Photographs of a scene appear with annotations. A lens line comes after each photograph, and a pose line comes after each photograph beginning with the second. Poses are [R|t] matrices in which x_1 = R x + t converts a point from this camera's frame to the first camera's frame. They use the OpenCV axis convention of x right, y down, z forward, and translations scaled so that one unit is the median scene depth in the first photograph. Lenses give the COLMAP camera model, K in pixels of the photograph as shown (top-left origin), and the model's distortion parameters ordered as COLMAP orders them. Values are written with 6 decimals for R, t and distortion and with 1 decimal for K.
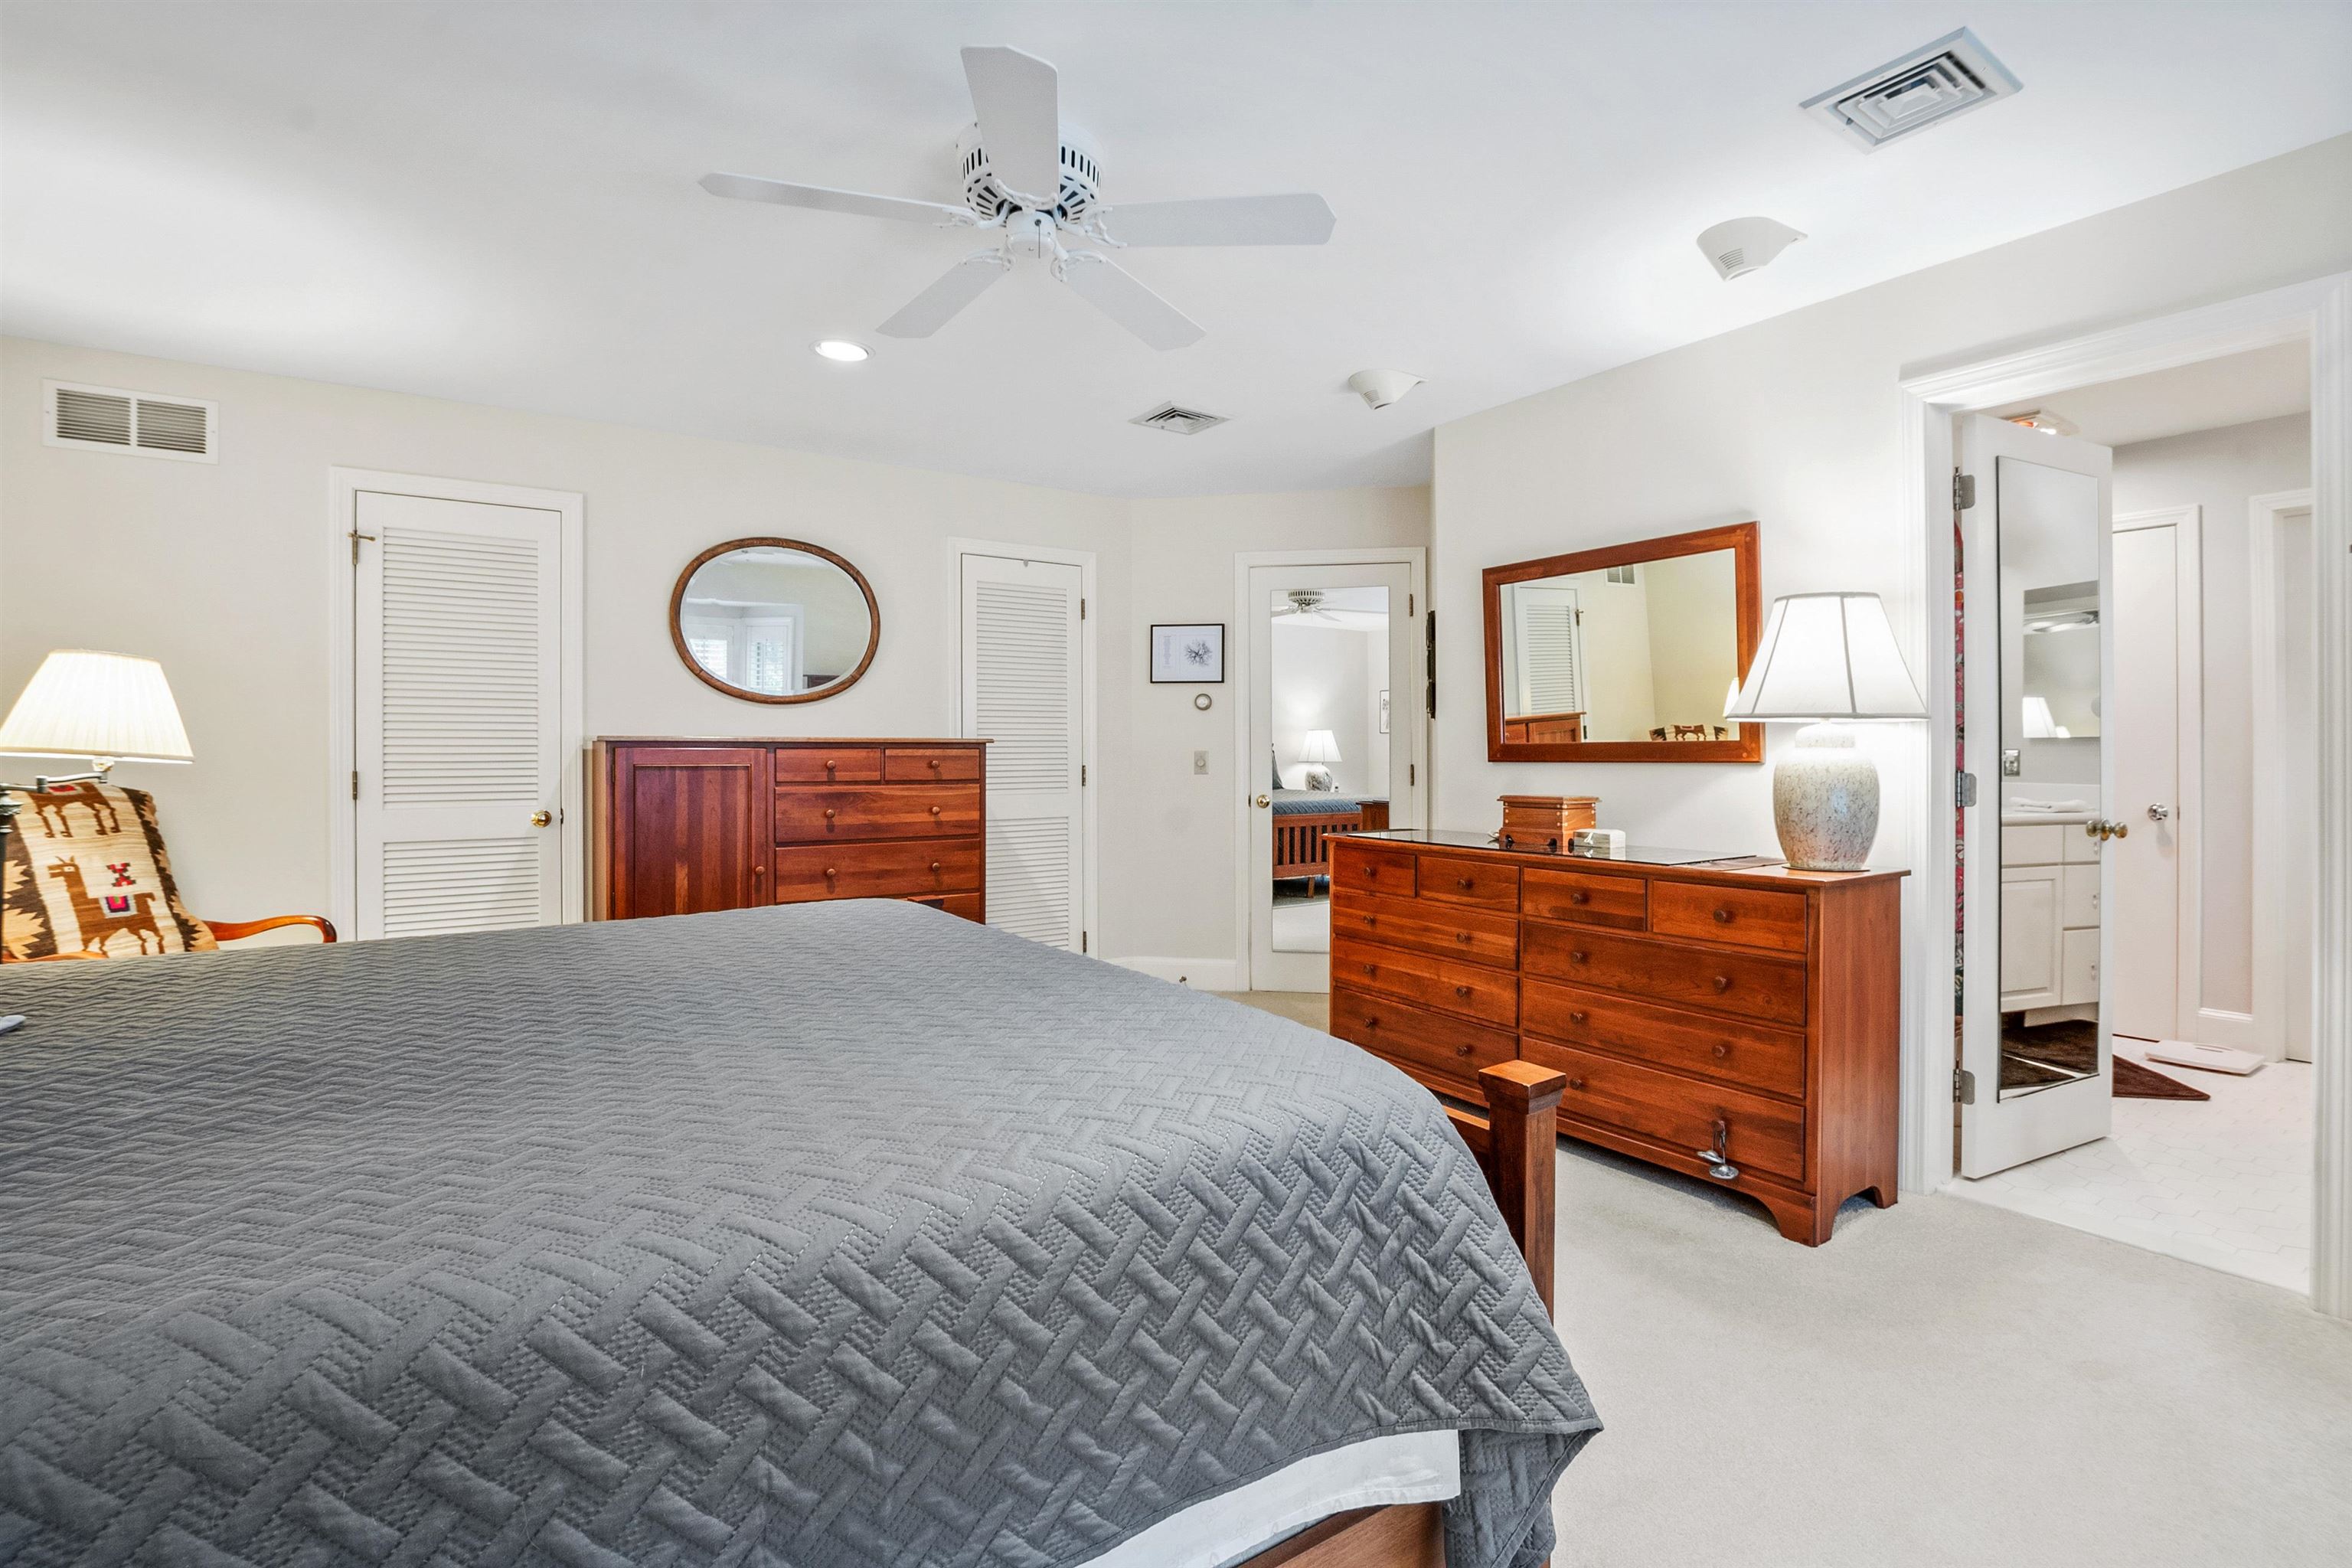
lens RADIAL K [[1088.4, 0, 1174.3], [0, 1088.4, 759.3], [0, 0, 1]] dist [-0.012757, 0.000082]
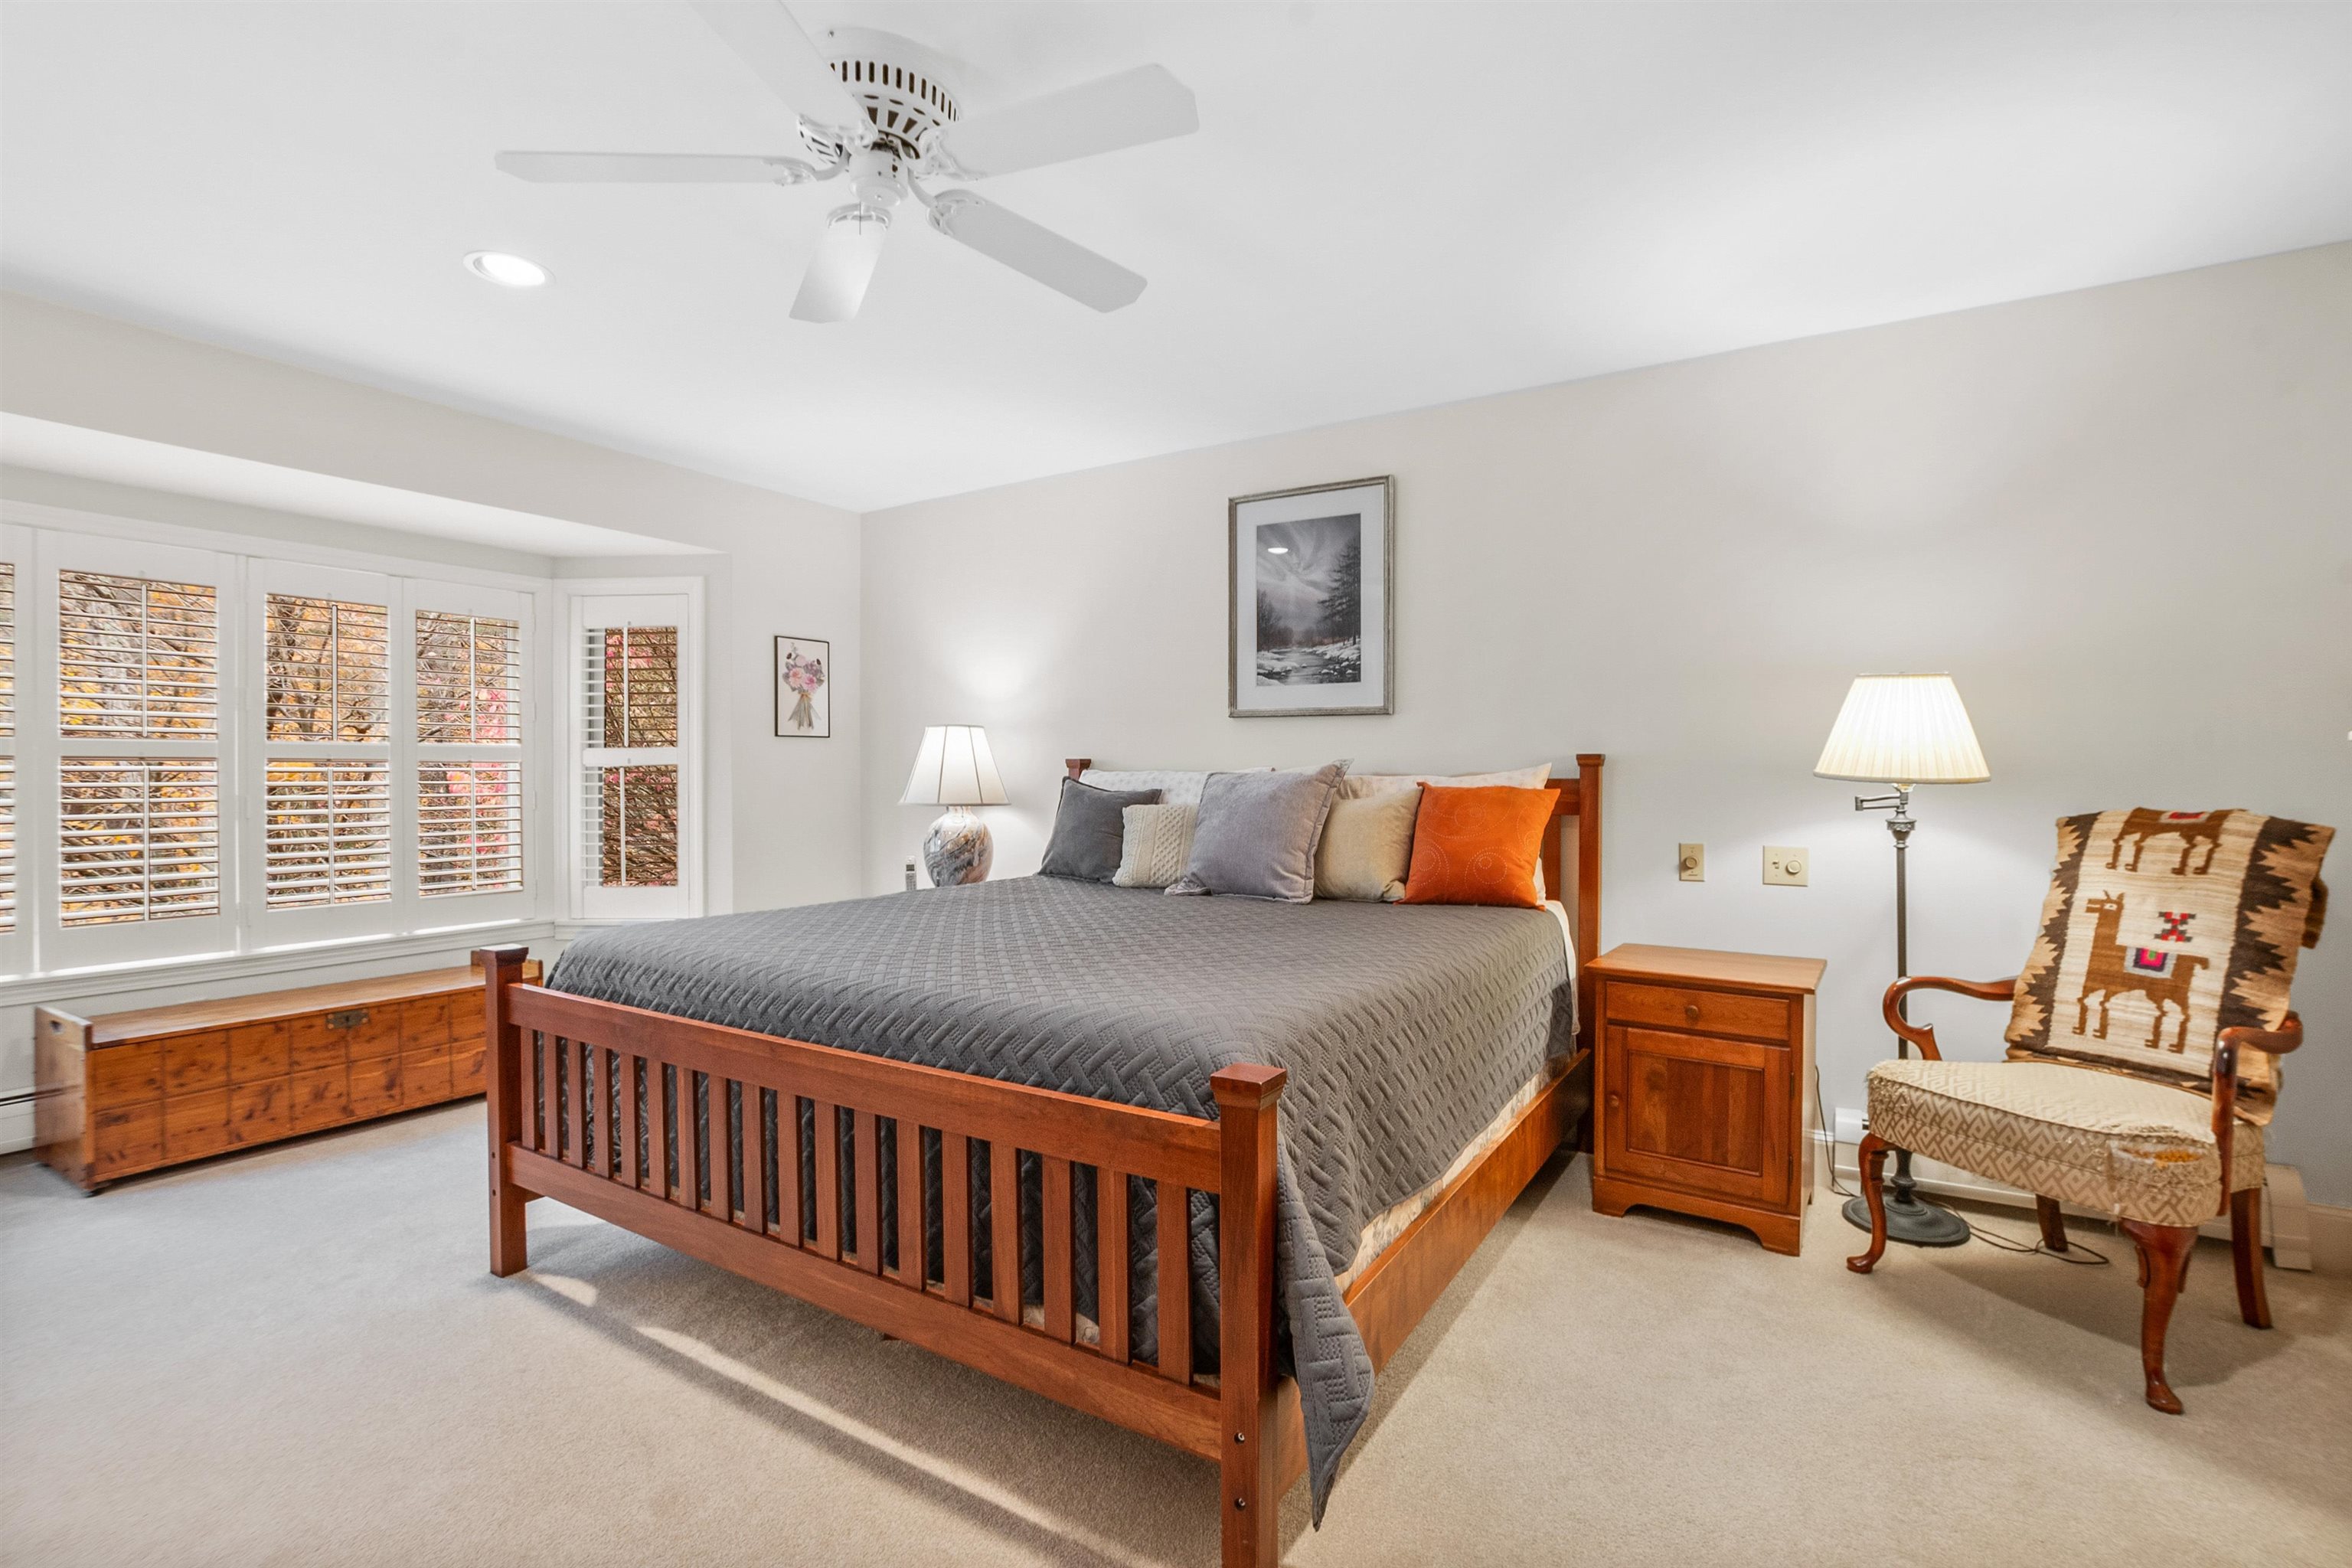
lens RADIAL K [[1058.6, 0, 1195.2], [0, 1058.6, 787.6], [0, 0, 1]] dist [-0.028074, 0.004182]
pose [[-0.900826, 0.004851, -0.434153, 0.002855], [-0.001996, 0.999881, 0.015313, -0.005081], [0.434176, 0.014661, -0.900709, 1.273044]]
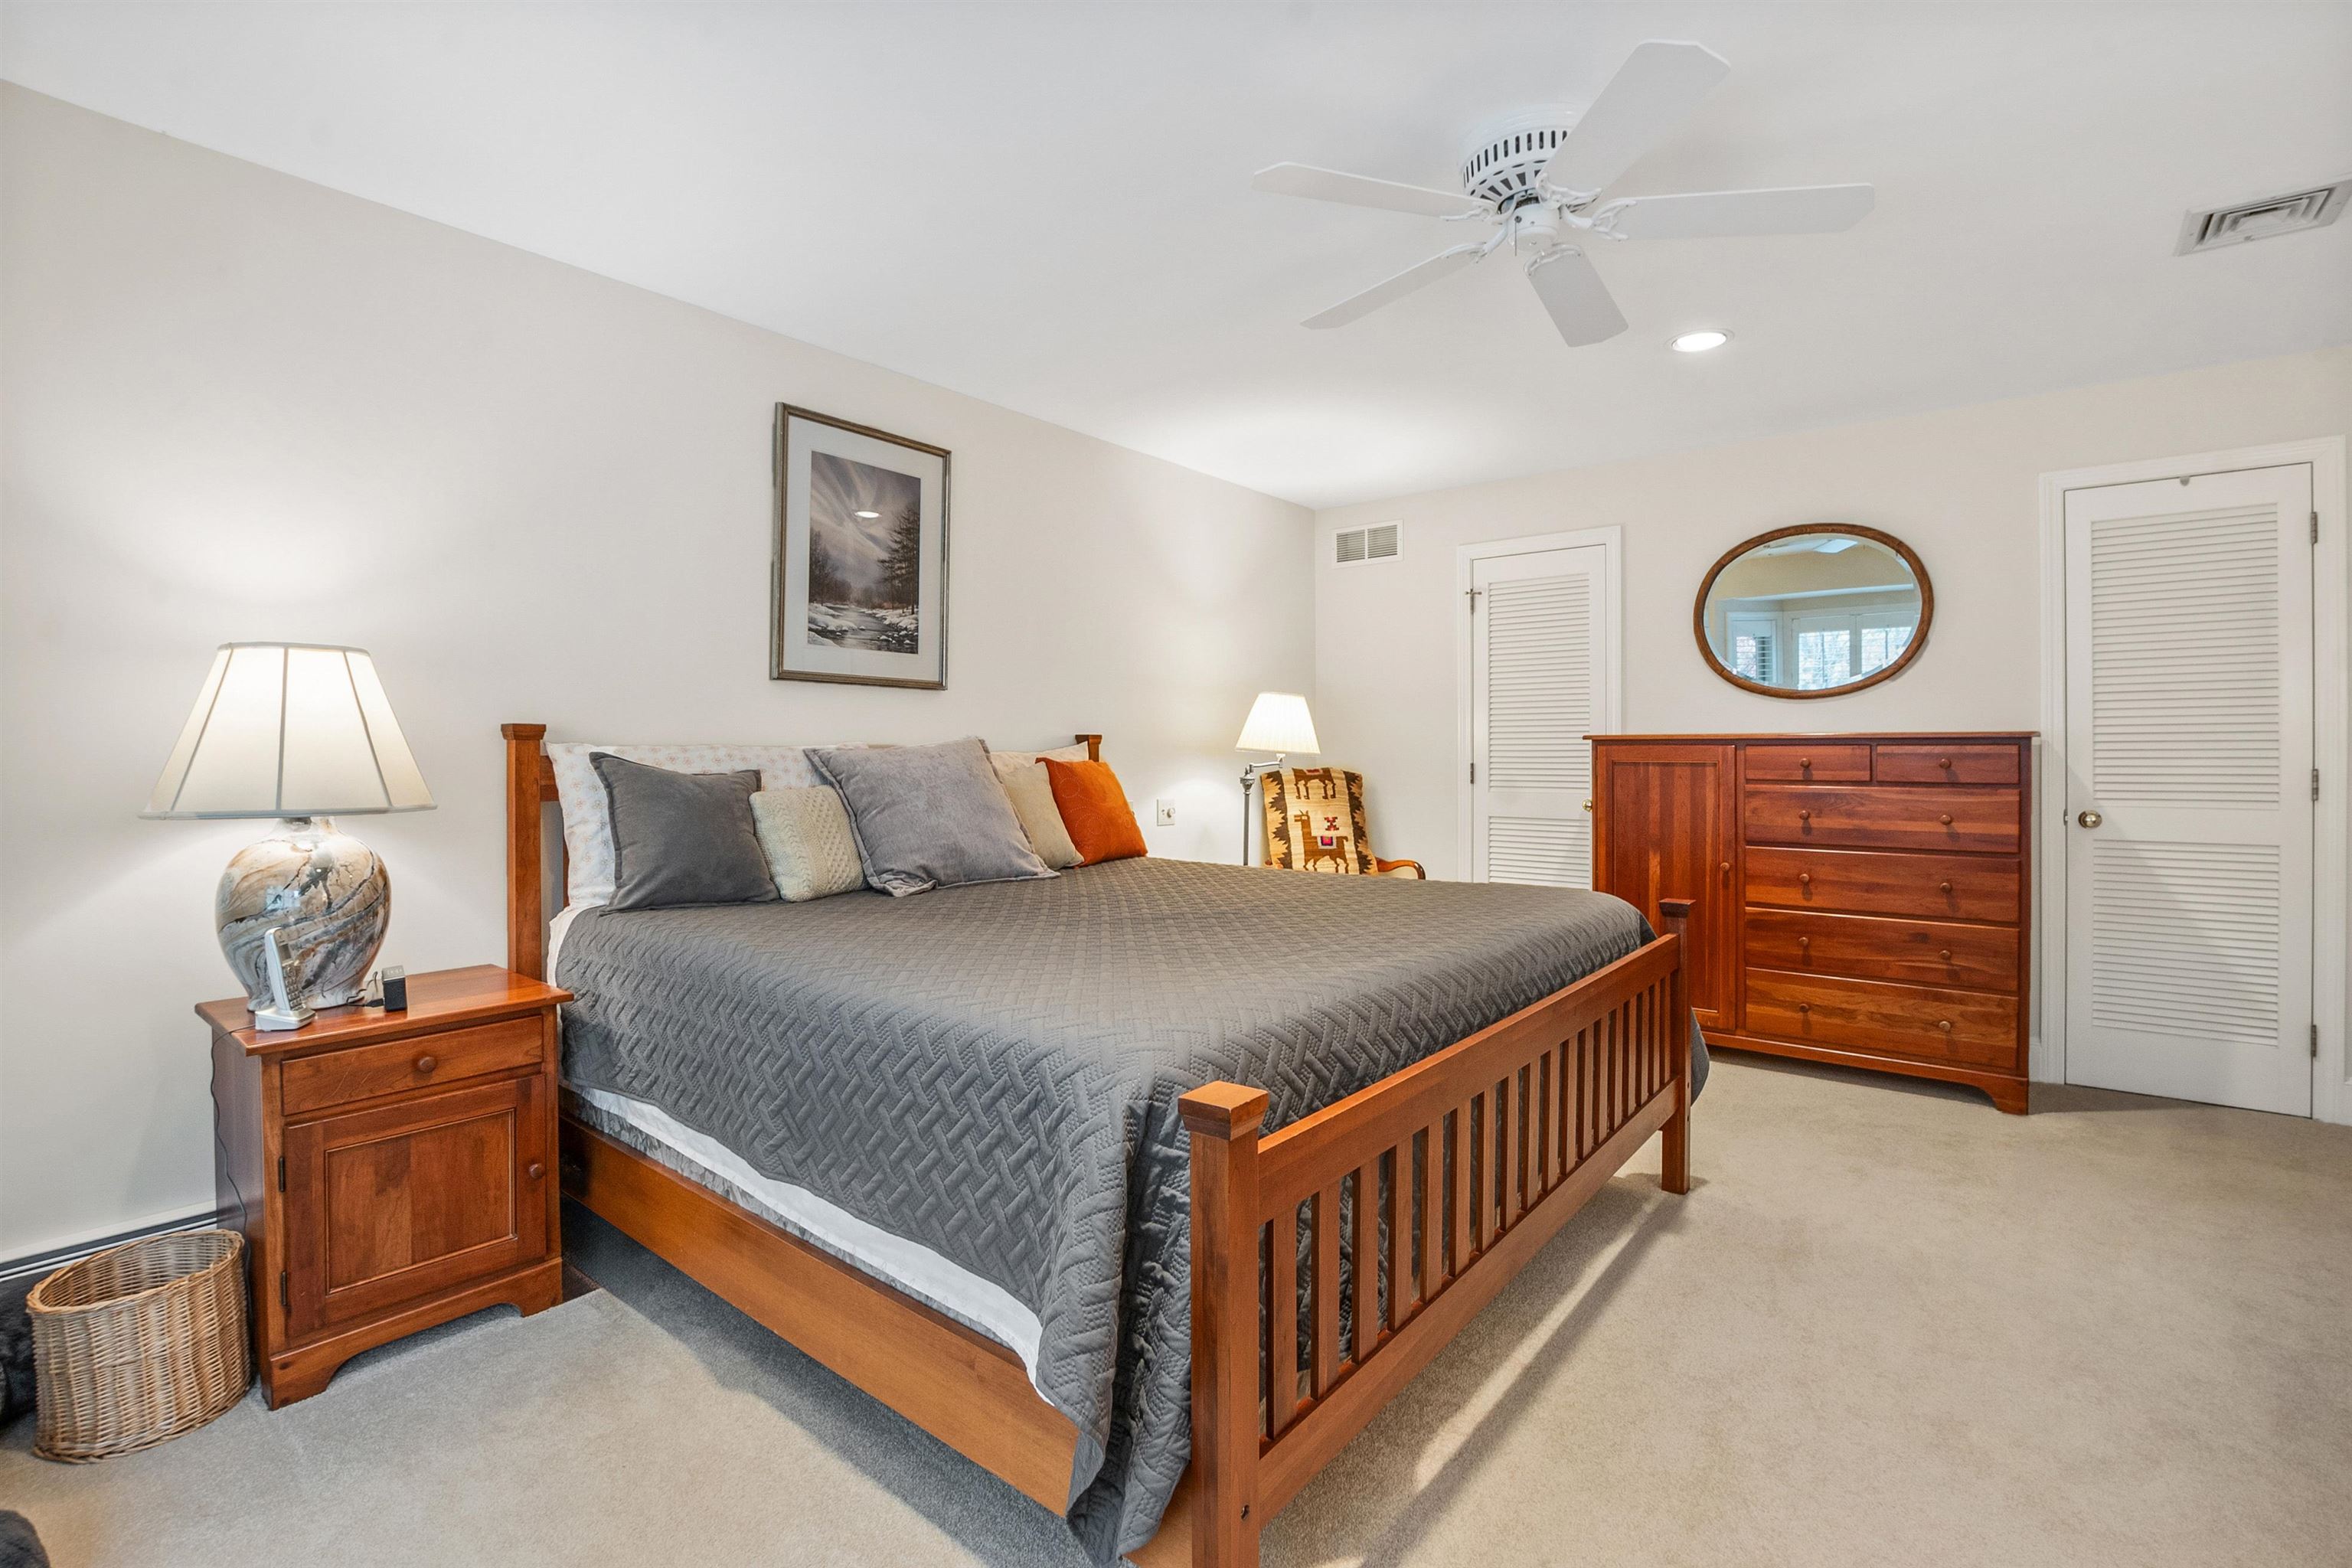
lens RADIAL K [[1058.6, 0, 1197.1], [0, 1058.6, 767.1], [0, 0, 1]] dist [-0.028074, 0.004182]
pose [[0.308038, 0.014436, -0.951264, 0.469012], [-0.004691, 0.999896, 0.013655, -0.001173], [0.951362, 0.000256, 0.308074, 0.279097]]
